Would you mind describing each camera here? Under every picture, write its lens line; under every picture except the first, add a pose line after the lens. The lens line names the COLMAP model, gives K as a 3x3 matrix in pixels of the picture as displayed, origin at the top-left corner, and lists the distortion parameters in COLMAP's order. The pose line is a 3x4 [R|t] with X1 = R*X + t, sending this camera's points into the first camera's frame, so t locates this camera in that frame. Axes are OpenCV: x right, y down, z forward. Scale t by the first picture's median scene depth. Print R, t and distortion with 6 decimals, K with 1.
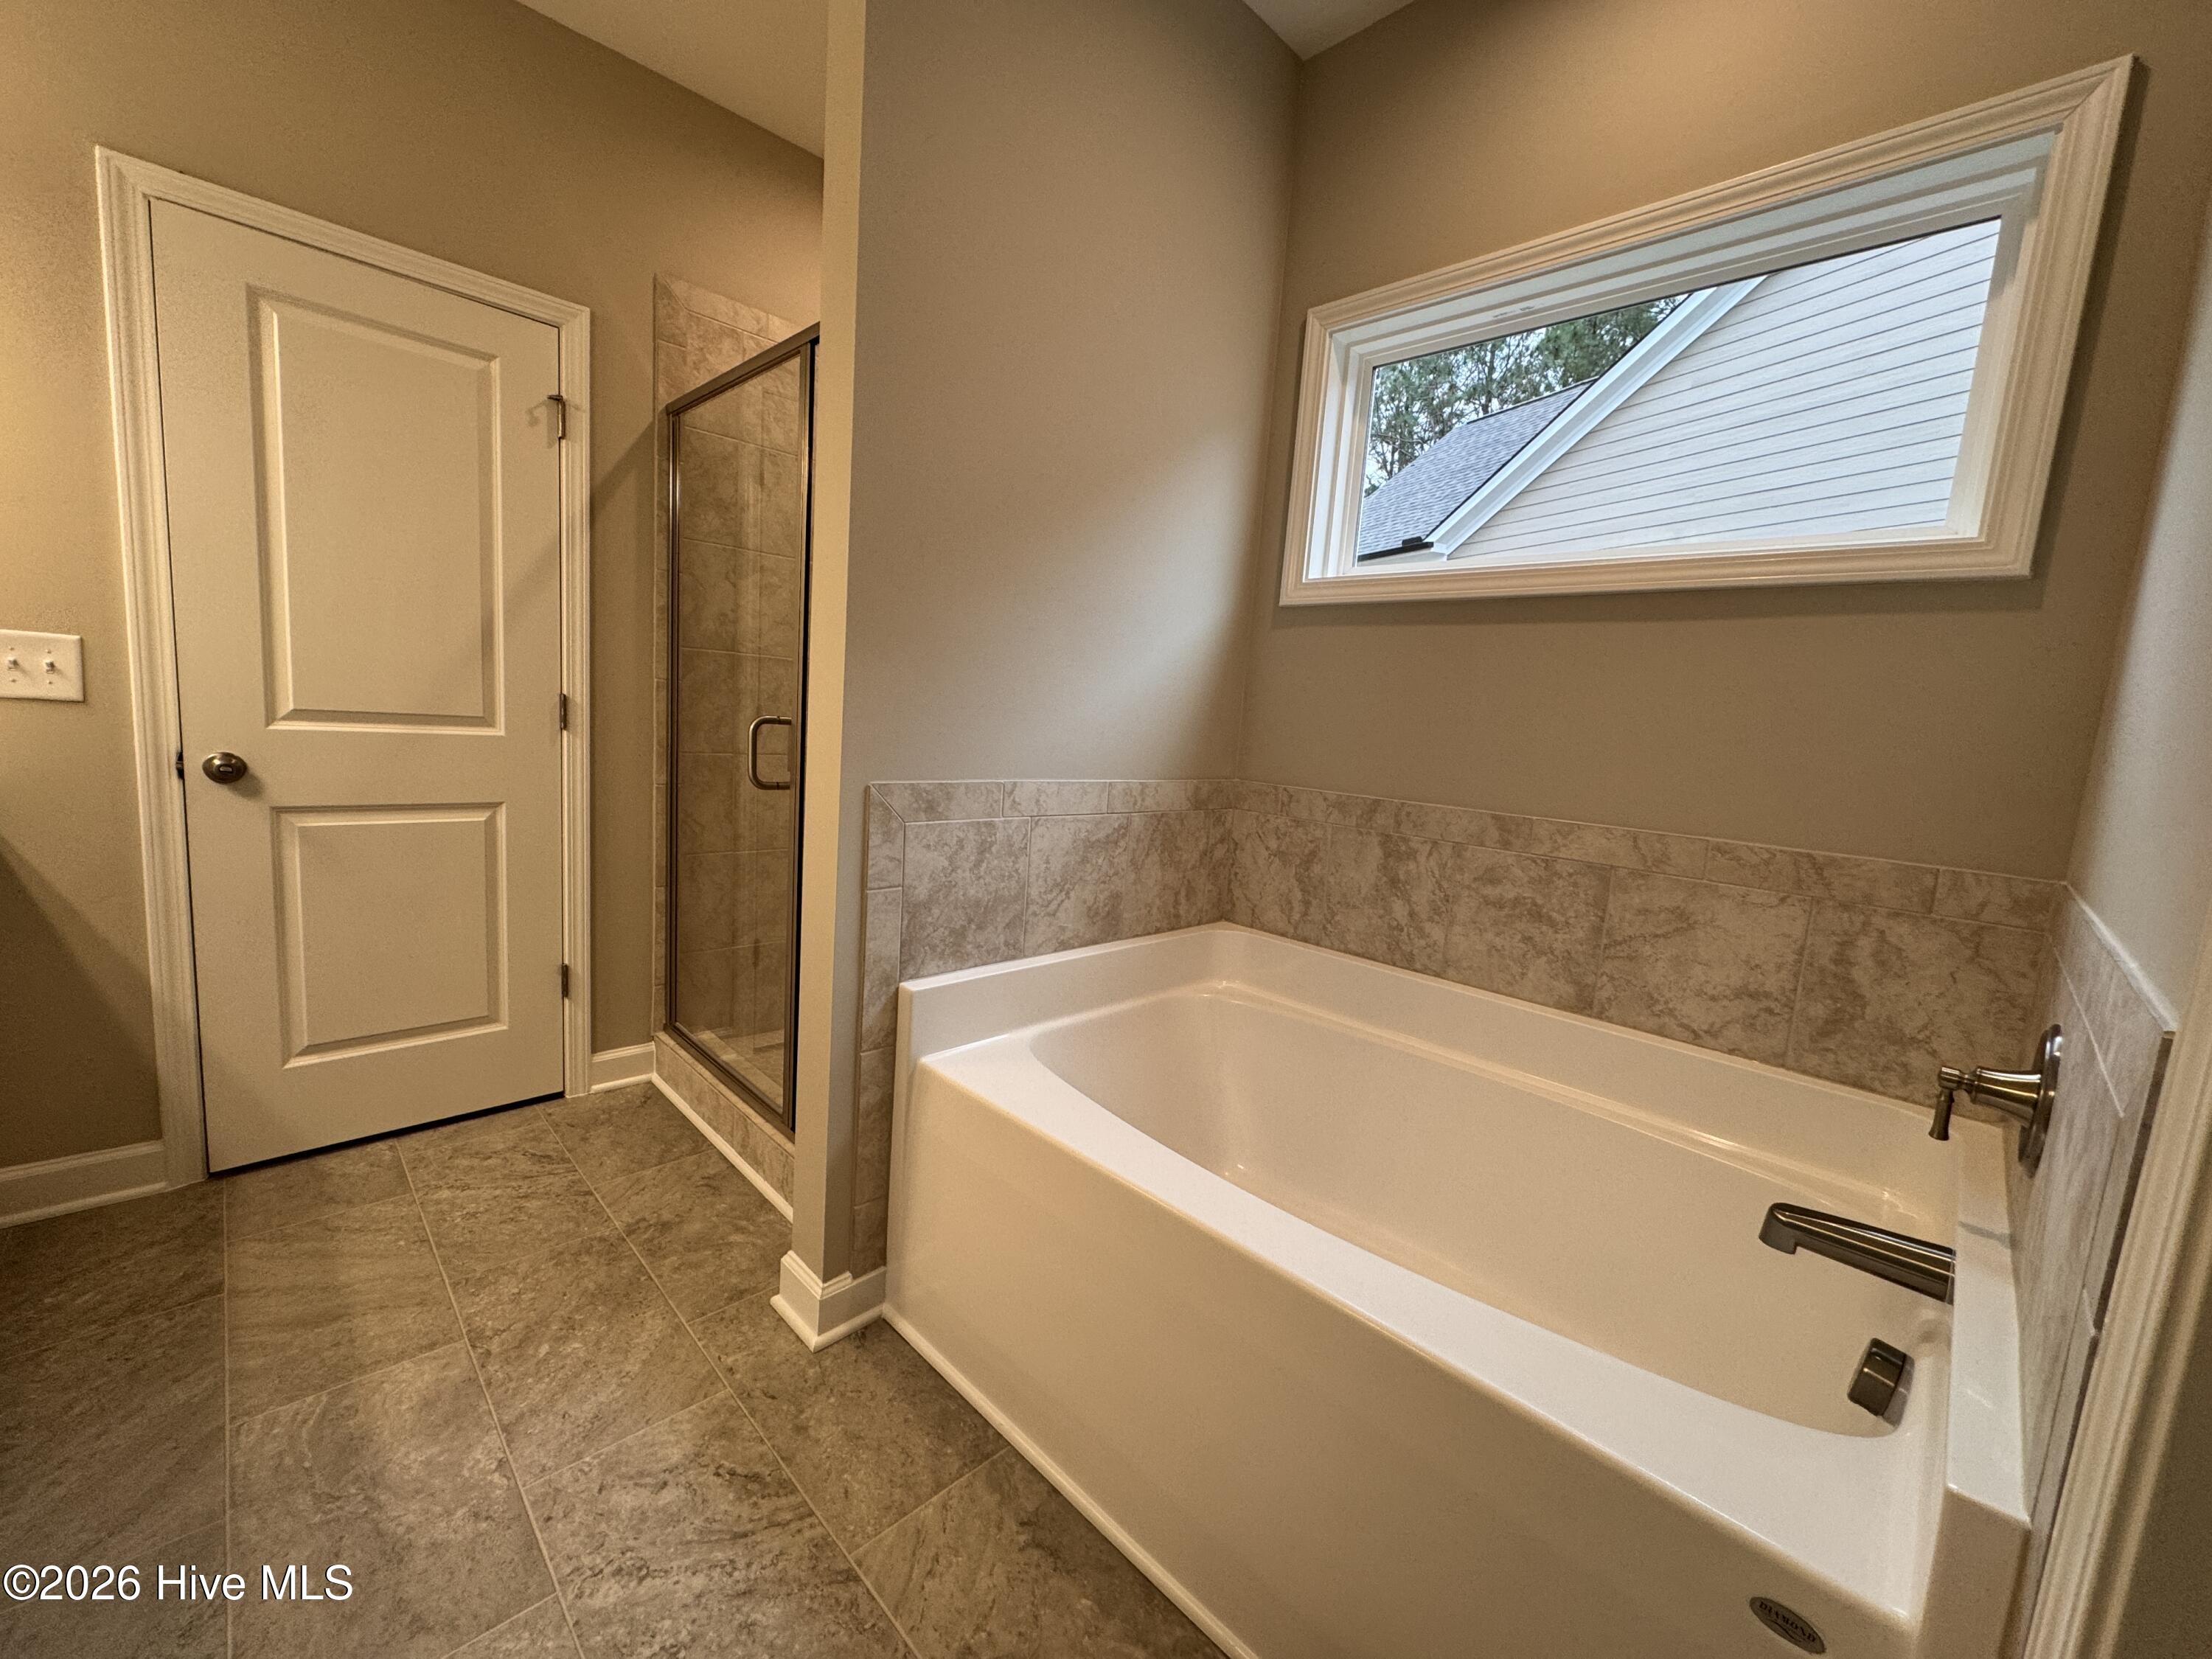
lens RADIAL K [[882.0, 0, 1105.3], [0, 882.0, 826.1], [0, 0, 1]] dist [-0.001966, -0.000085]
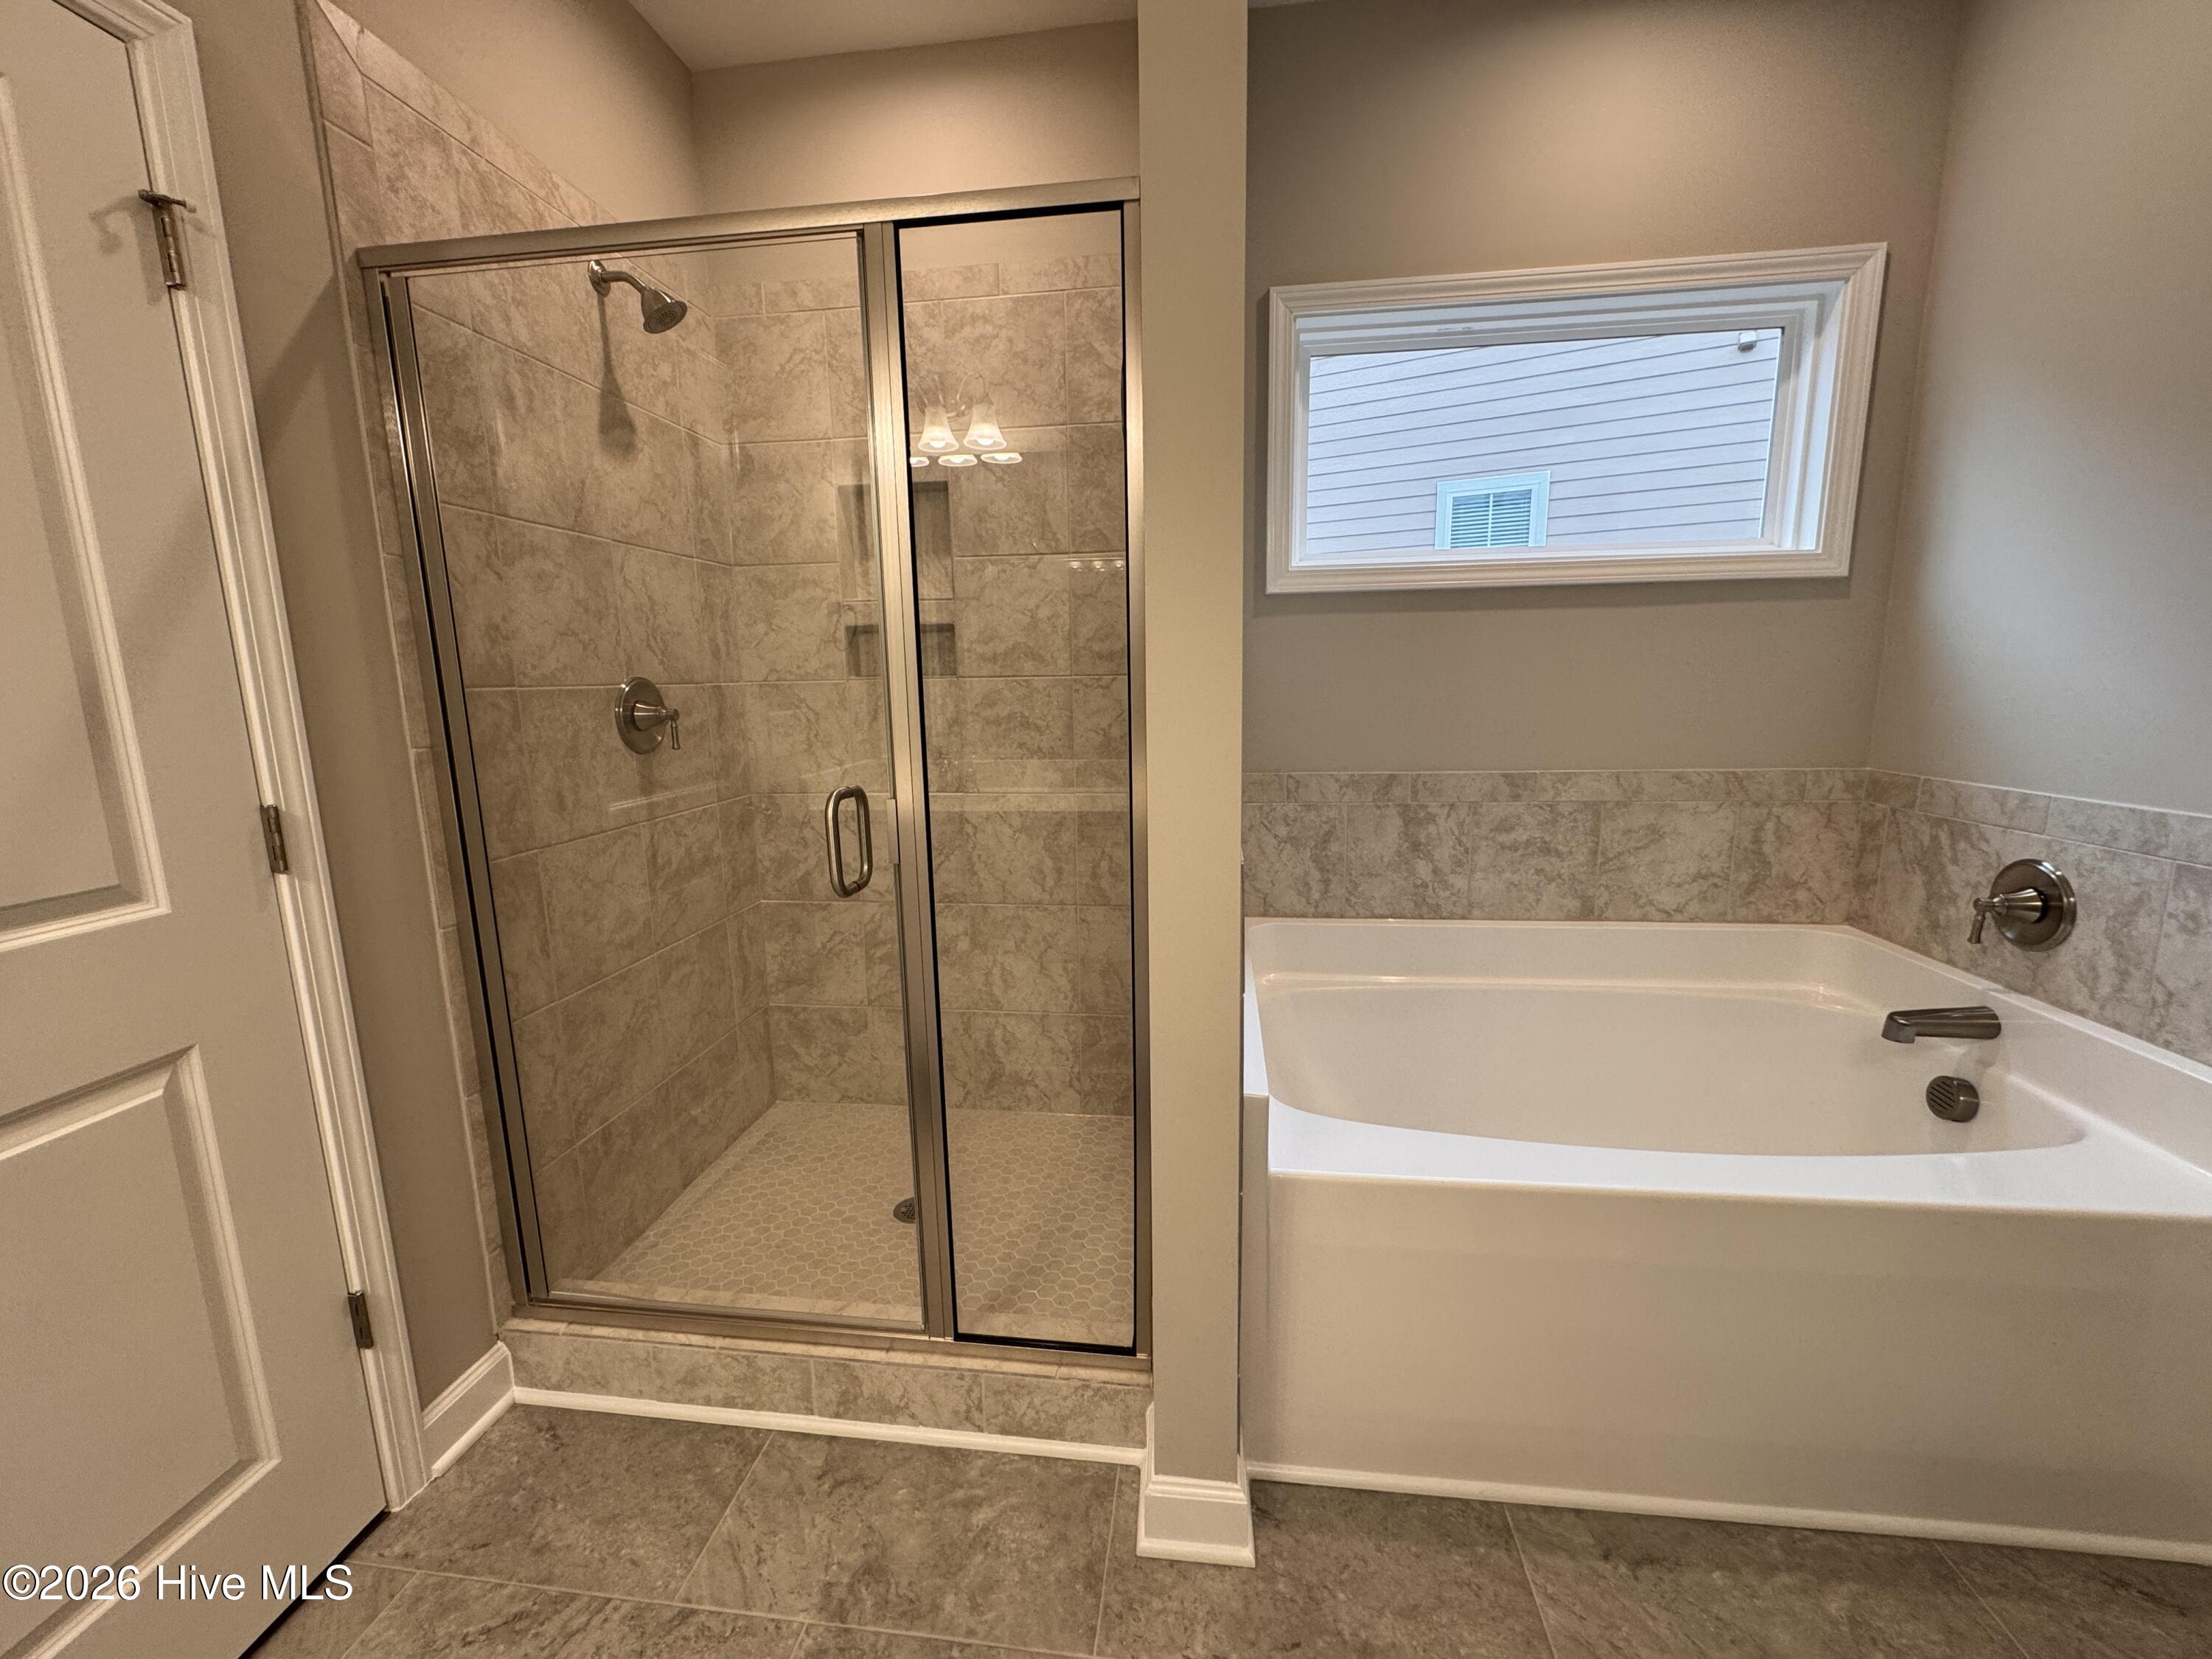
lens RADIAL K [[882.0, 0, 1105.3], [0, 882.0, 826.1], [0, 0, 1]] dist [-0.001966, -0.000085]
pose [[0.785536, -0.186230, 0.590128, -0.657115], [0.151876, 0.982494, 0.107885, -0.145967], [-0.599889, 0.004879, 0.800068, 0.363683]]
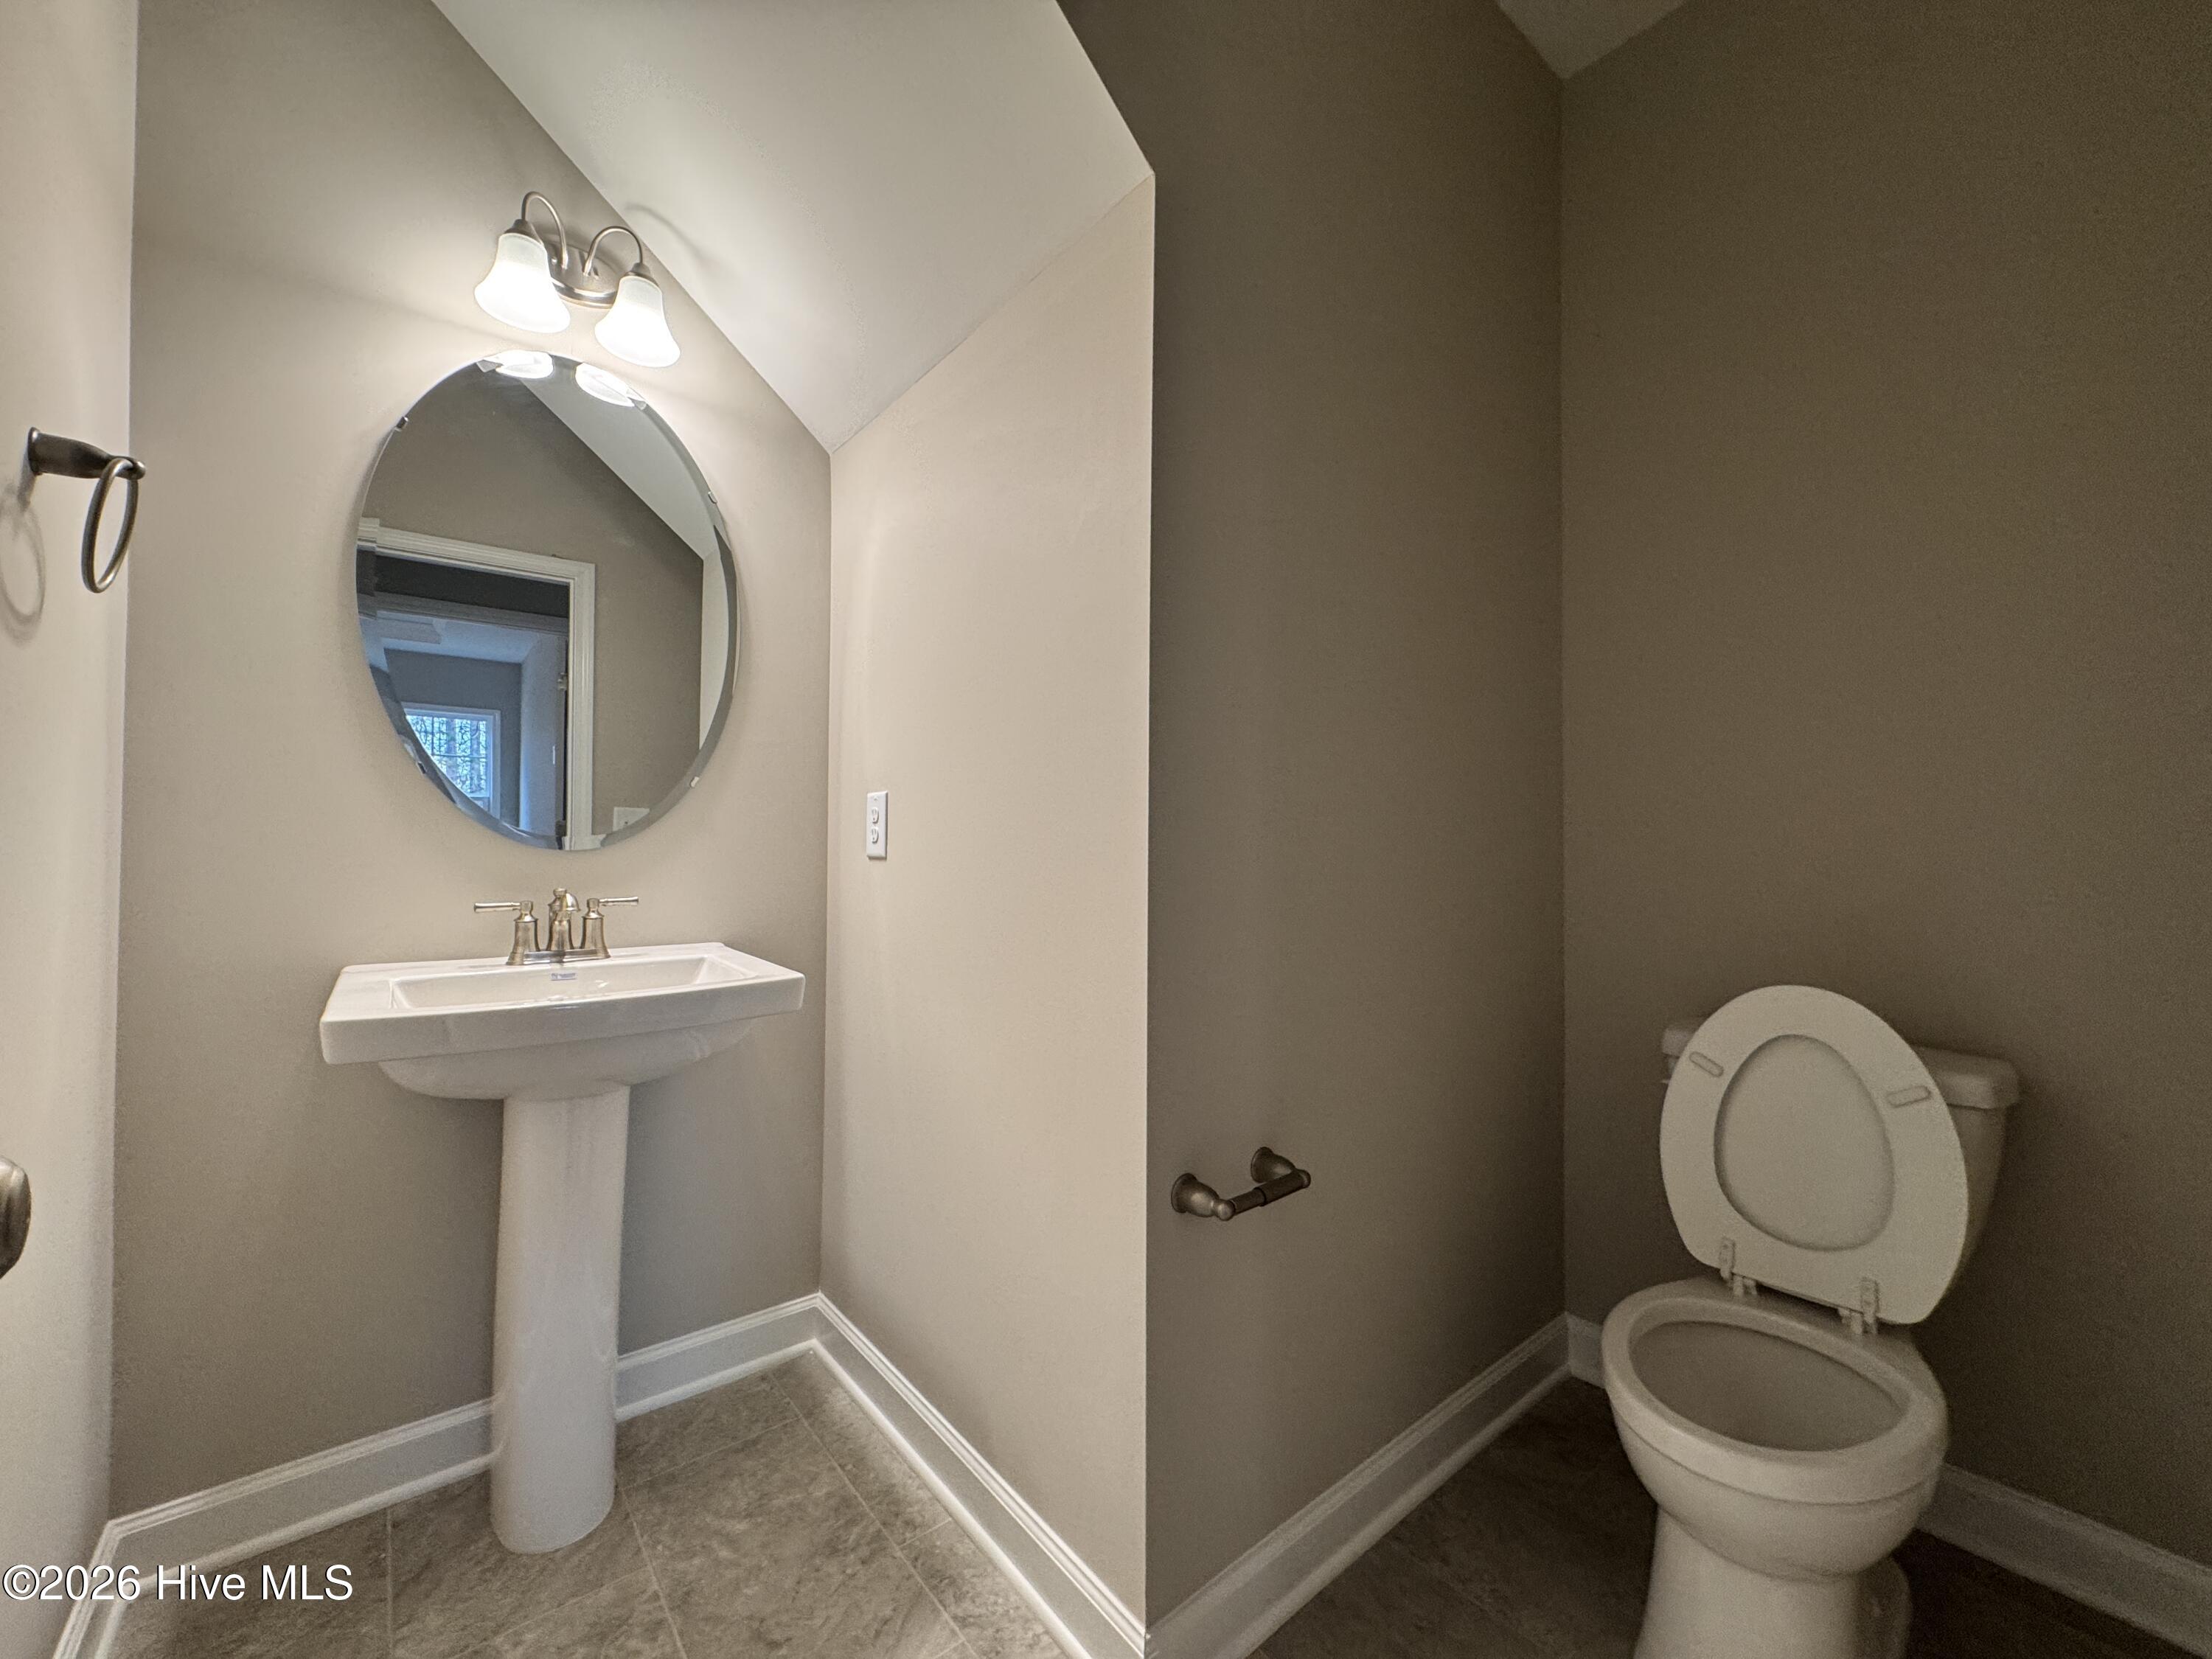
lens RADIAL K [[882.0, 0, 1105.3], [0, 882.0, 826.1], [0, 0, 1]] dist [-0.001966, -0.000085]
pose [[-0.992733, -0.073408, 0.095354, -0.748254], [-0.062629, 0.991790, 0.111490, -0.209122], [-0.102756, 0.104708, -0.989180, 1.630764]]
